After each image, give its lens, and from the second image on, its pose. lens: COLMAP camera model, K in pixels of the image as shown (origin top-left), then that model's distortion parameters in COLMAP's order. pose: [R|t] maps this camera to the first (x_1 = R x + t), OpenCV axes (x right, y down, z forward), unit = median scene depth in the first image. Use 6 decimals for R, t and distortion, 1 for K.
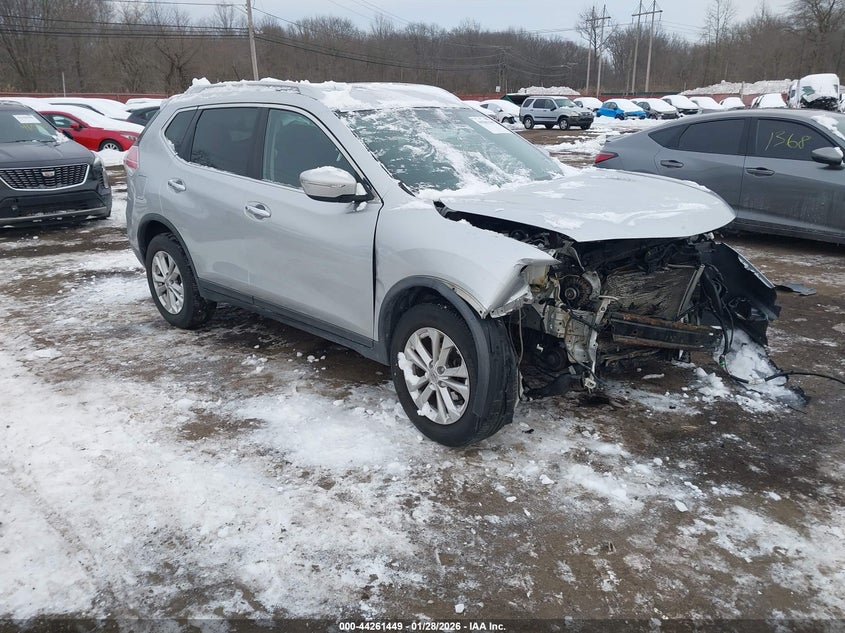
lens RADIAL K [[664.5, 0, 427.8], [0, 664.5, 320.4], [0, 0, 1]] dist [-0.000534, 0.000964]
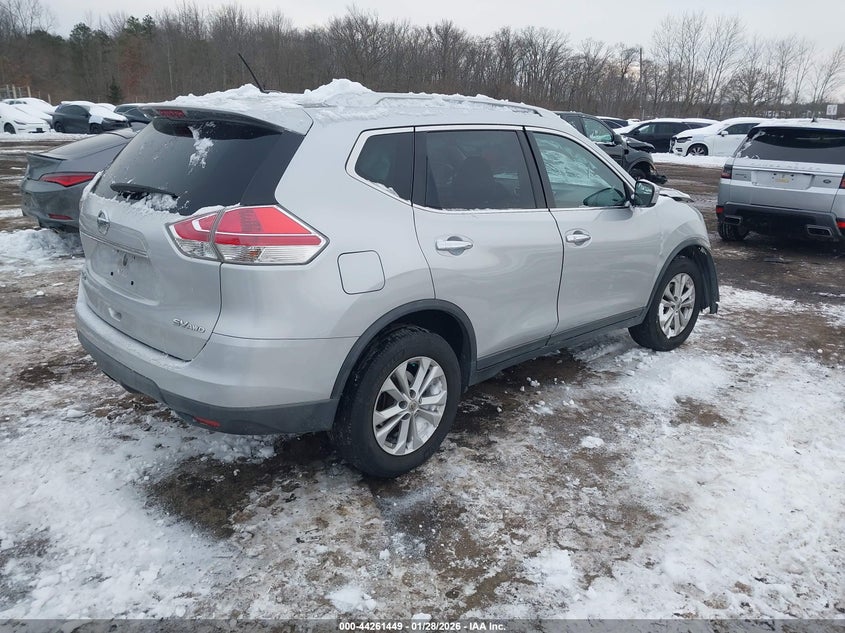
lens RADIAL K [[664.5, 0, 425.9], [0, 664.5, 317.6], [0, 0, 1]] dist [-0.000534, 0.000964]
pose [[0.031902, -0.278589, 0.959881, -1.157918], [0.277927, 0.924966, 0.259218, -0.350336], [-0.960072, 0.258507, 0.106935, 1.074159]]
